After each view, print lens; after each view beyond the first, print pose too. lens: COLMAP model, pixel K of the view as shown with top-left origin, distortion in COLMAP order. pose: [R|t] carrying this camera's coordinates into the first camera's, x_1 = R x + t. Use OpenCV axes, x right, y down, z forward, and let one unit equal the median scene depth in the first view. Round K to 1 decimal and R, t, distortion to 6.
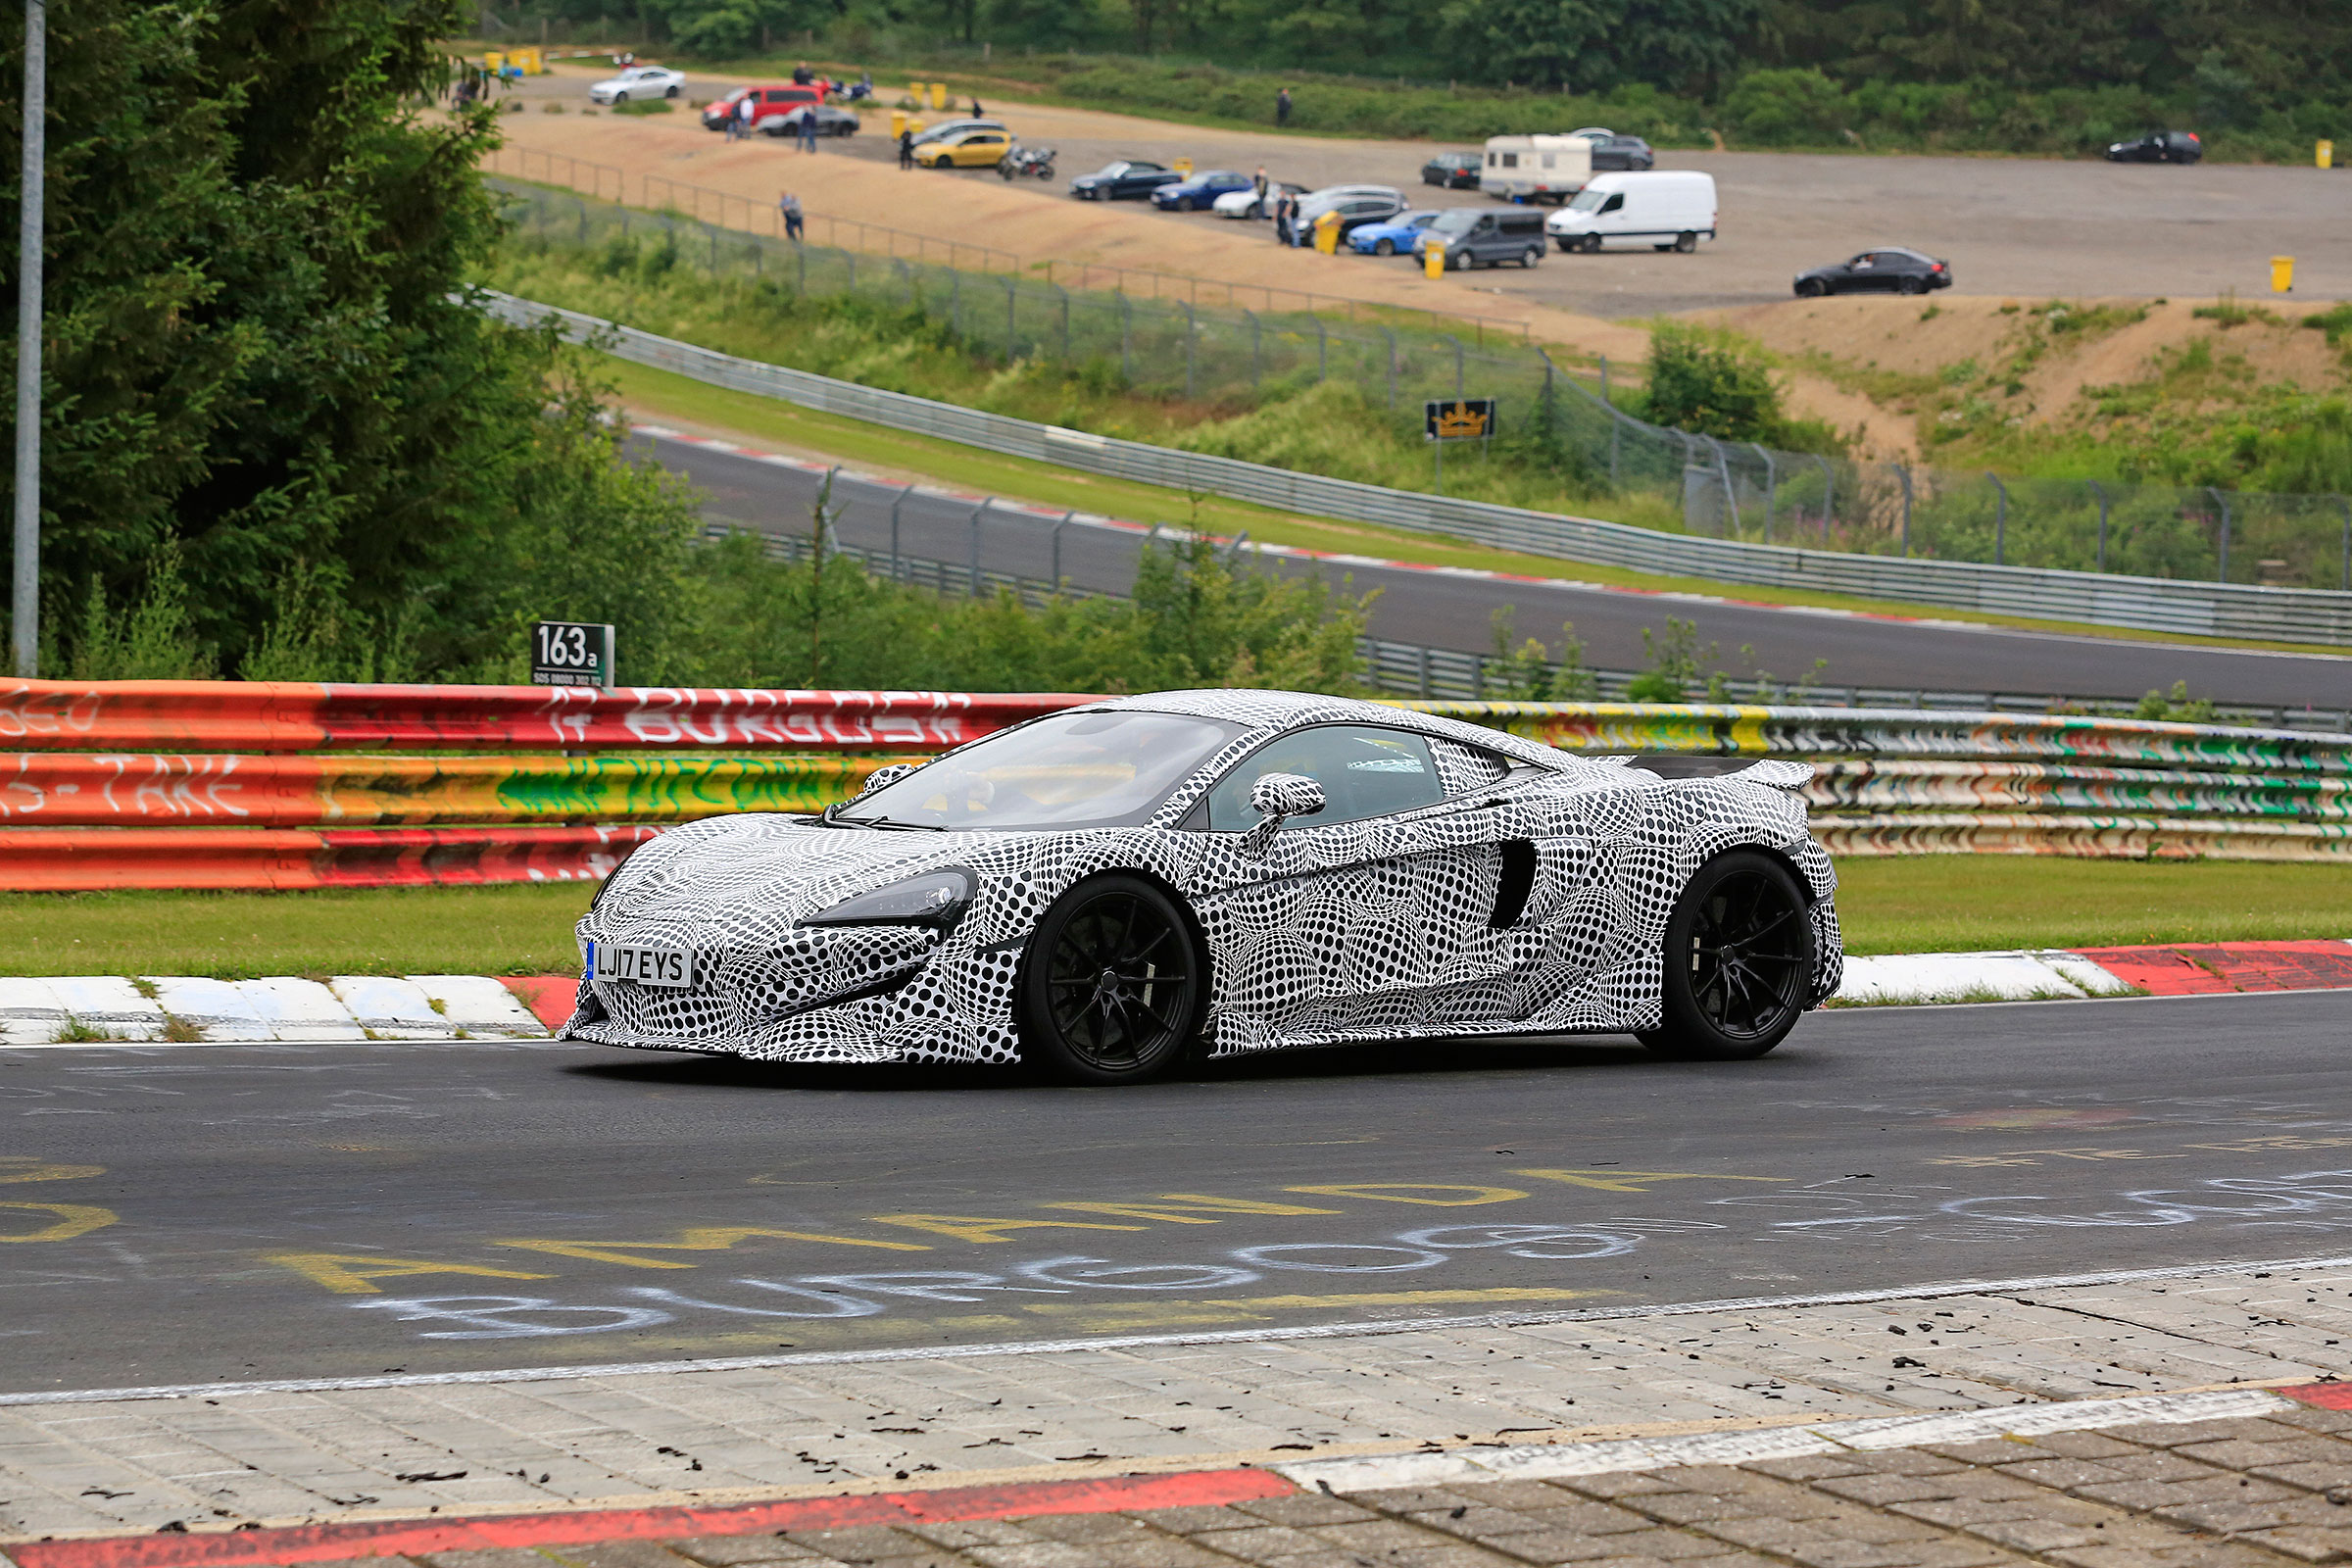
lens RADIAL K [[5944.6, 0, 1289.7], [0, 5944.6, 784.7], [0, 0, 1]] dist [-0.106405, 0.349327]
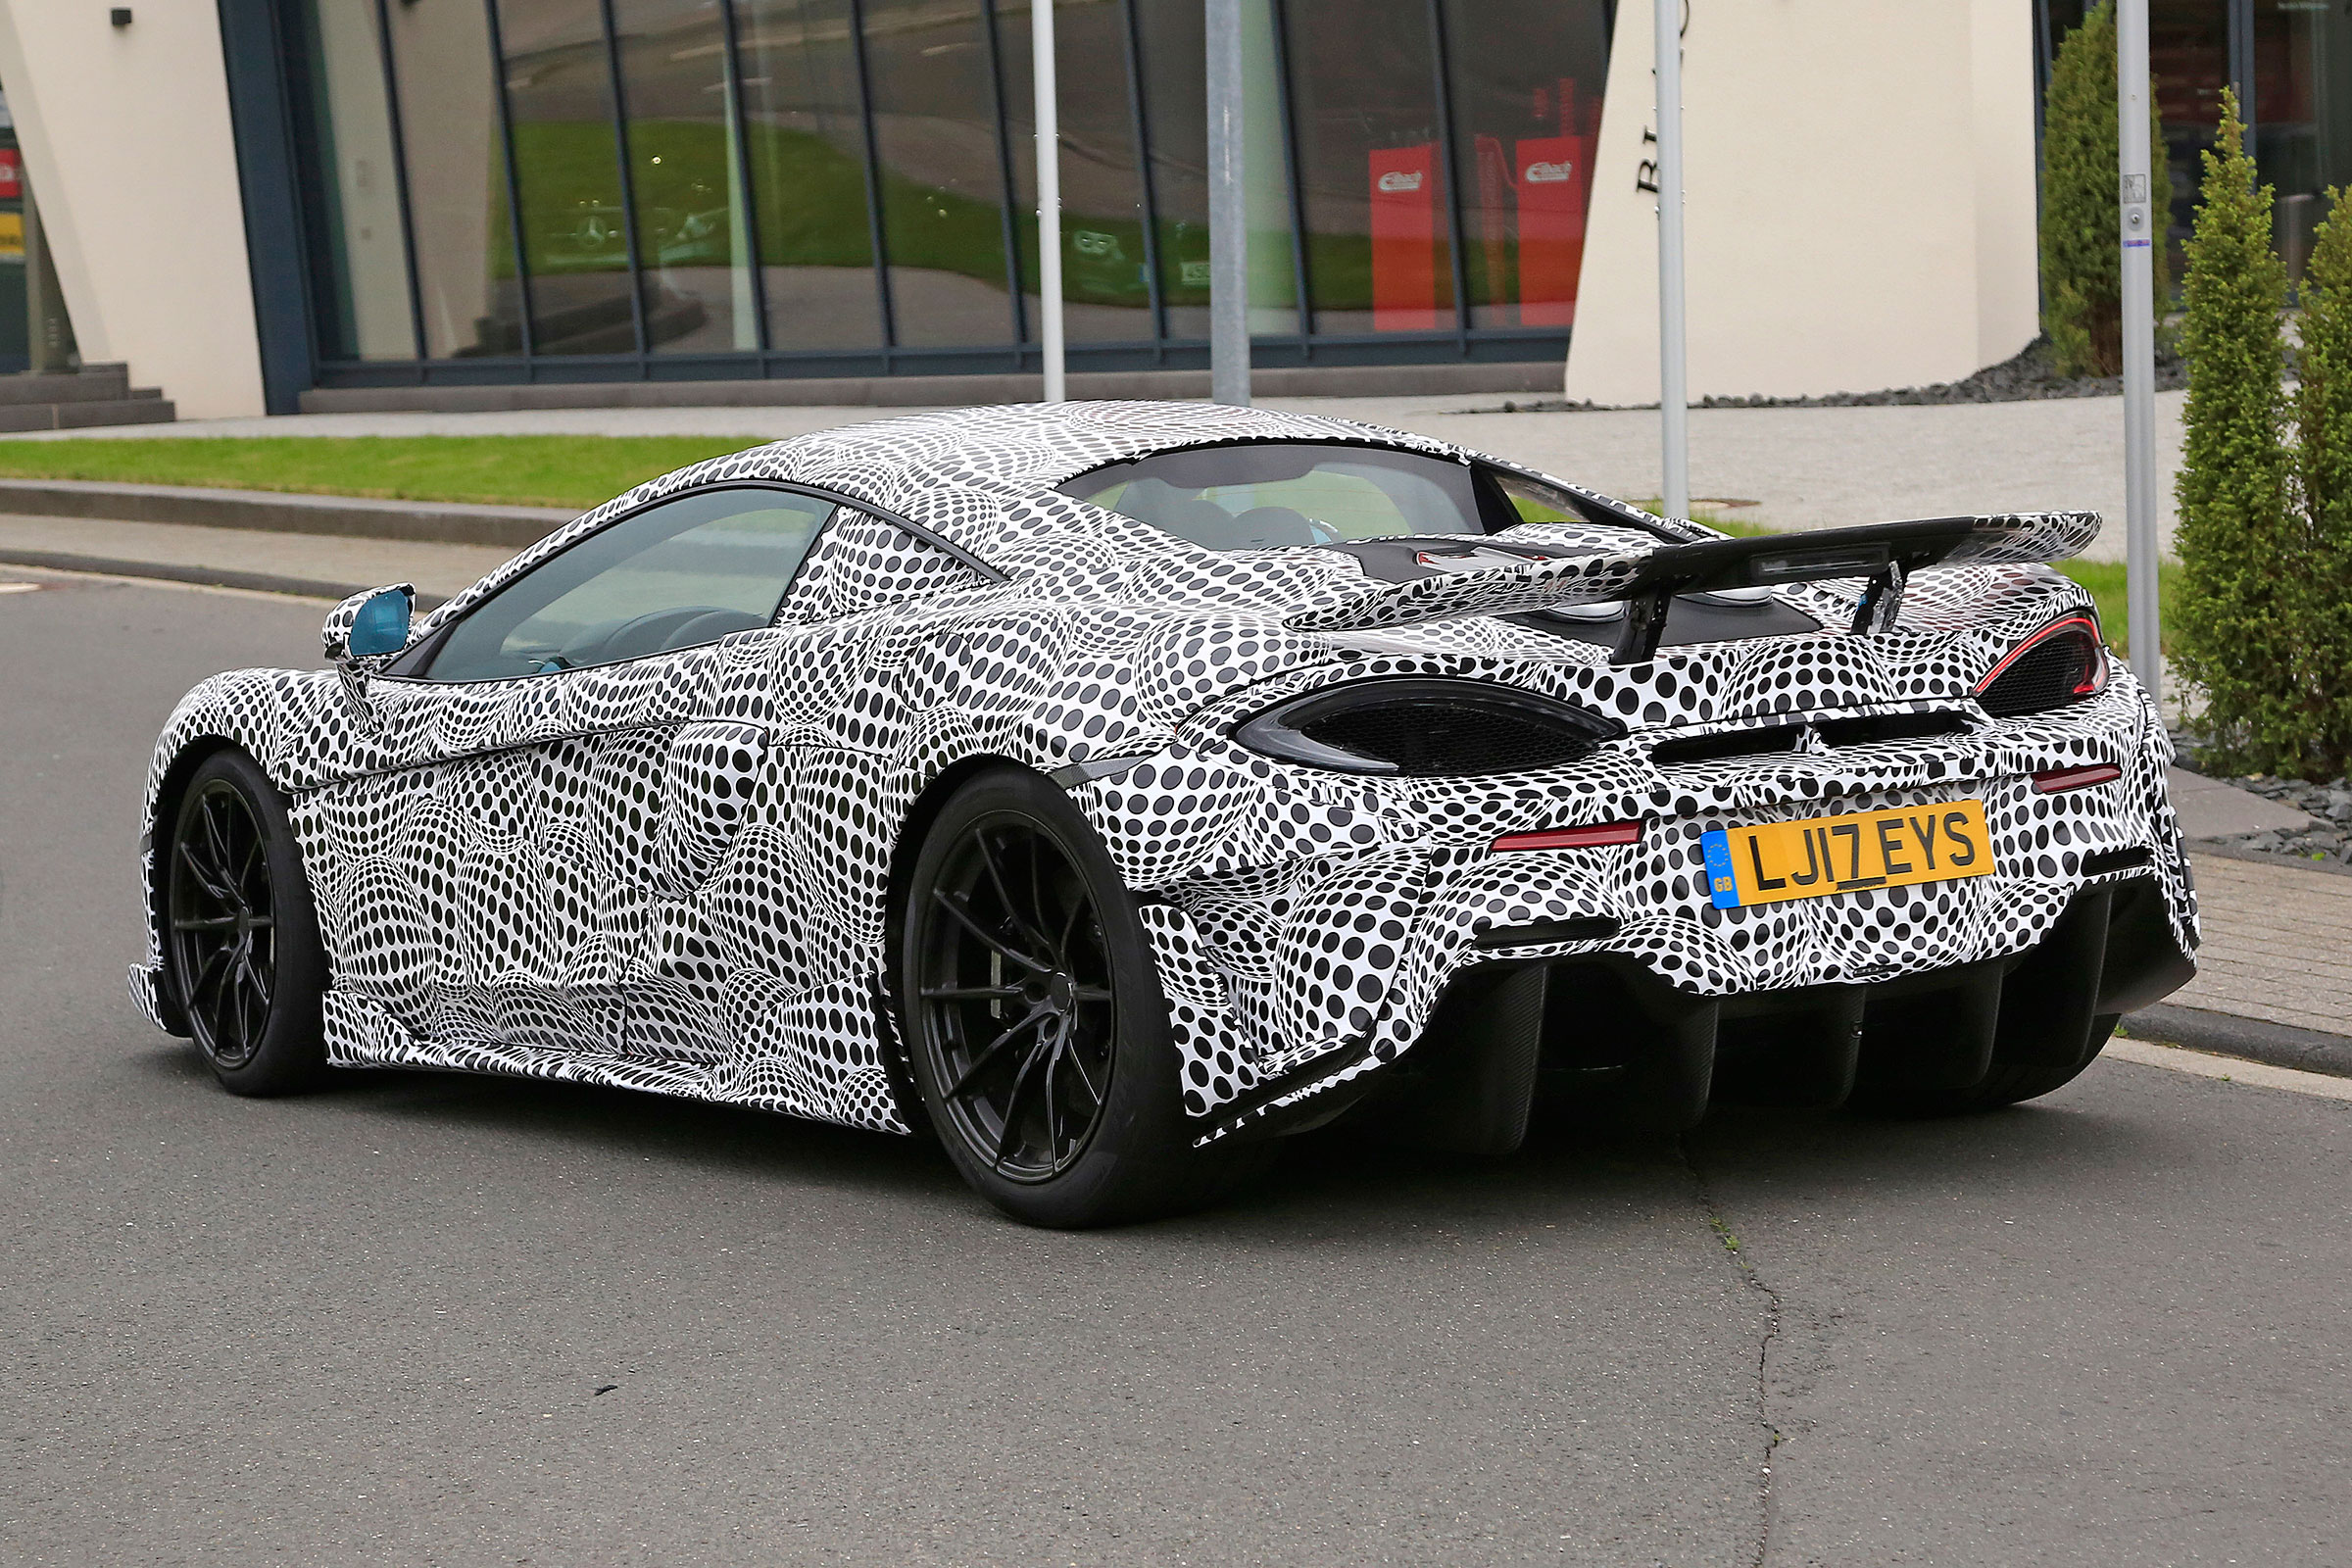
lens RADIAL K [[6255.0, 0, 1248.2], [0, 6255.0, 599.6], [0, 0, 1]] dist [0.305177, 0.750904]
pose [[-0.144500, 0.047717, -0.988354, 0.585532], [0.039742, 0.998311, 0.042387, -0.022921], [0.988706, -0.033154, -0.146152, 1.171056]]
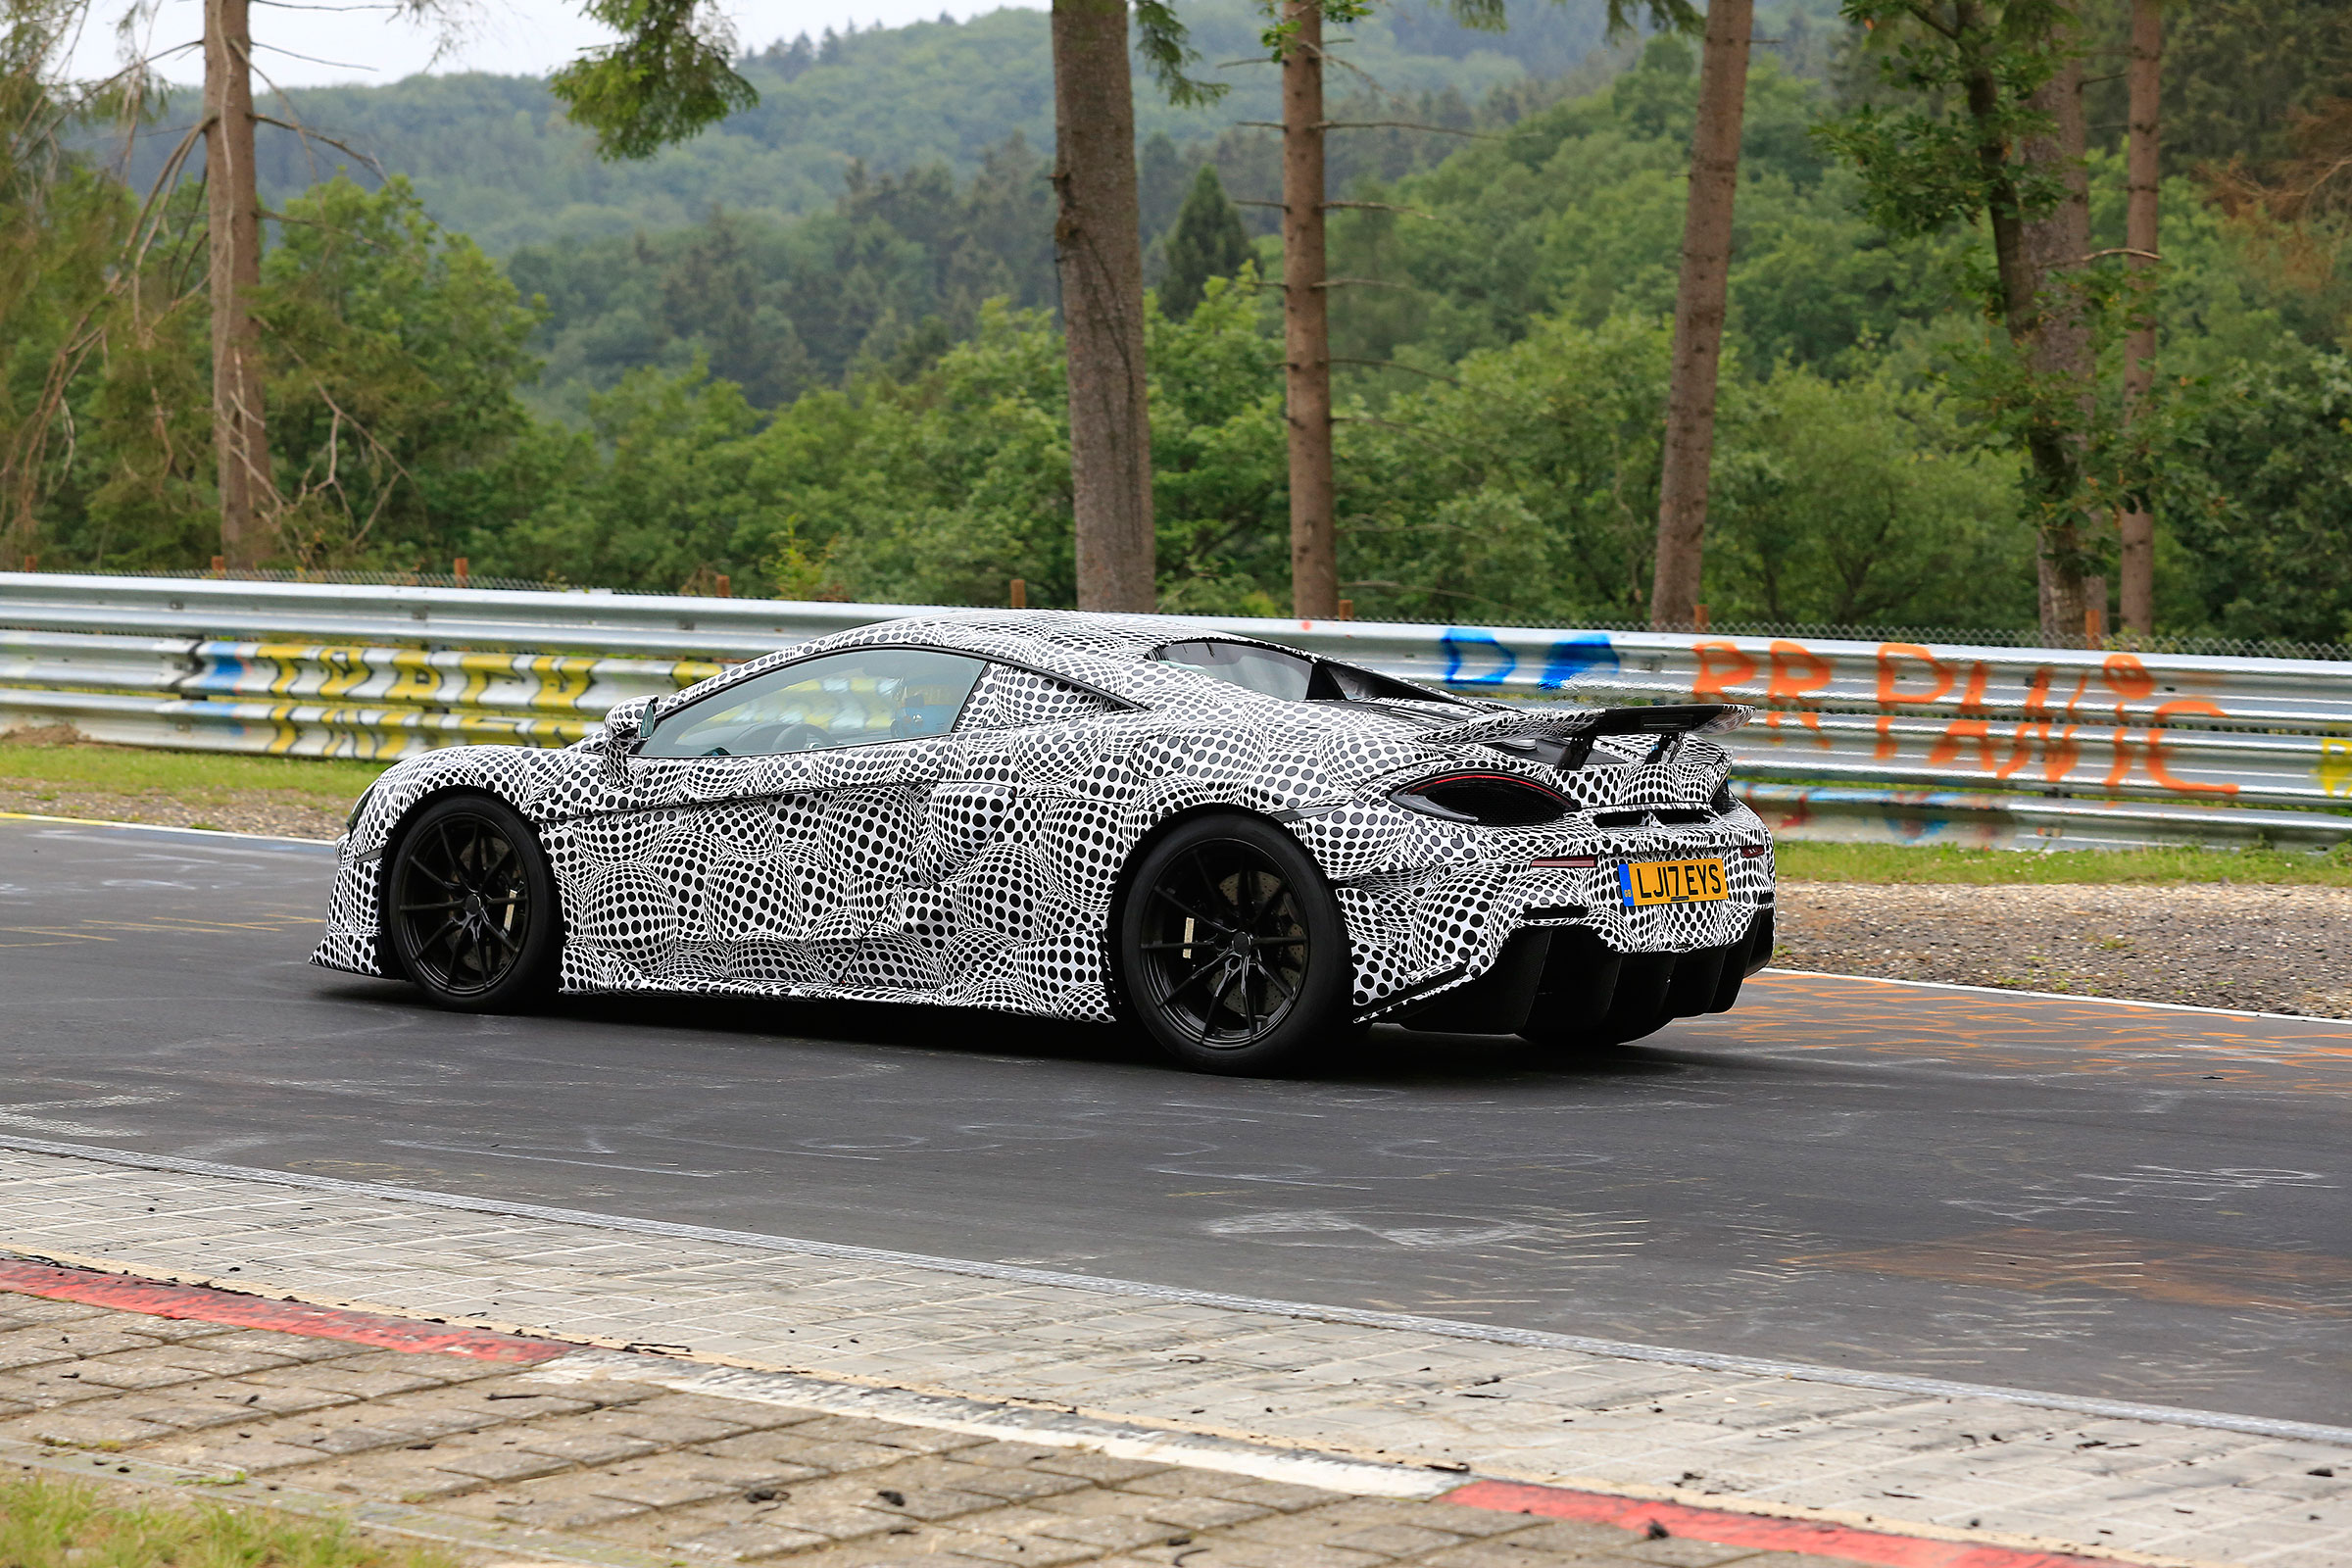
lens RADIAL K [[5944.6, 0, 1289.7], [0, 5944.6, 784.7], [0, 0, 1]] dist [-0.106405, 0.349327]
pose [[0.215461, 0.028815, -0.976087, 0.927494], [-0.028947, 0.999314, 0.023111, -0.012330], [0.976083, 0.023275, 0.216147, 0.898093]]
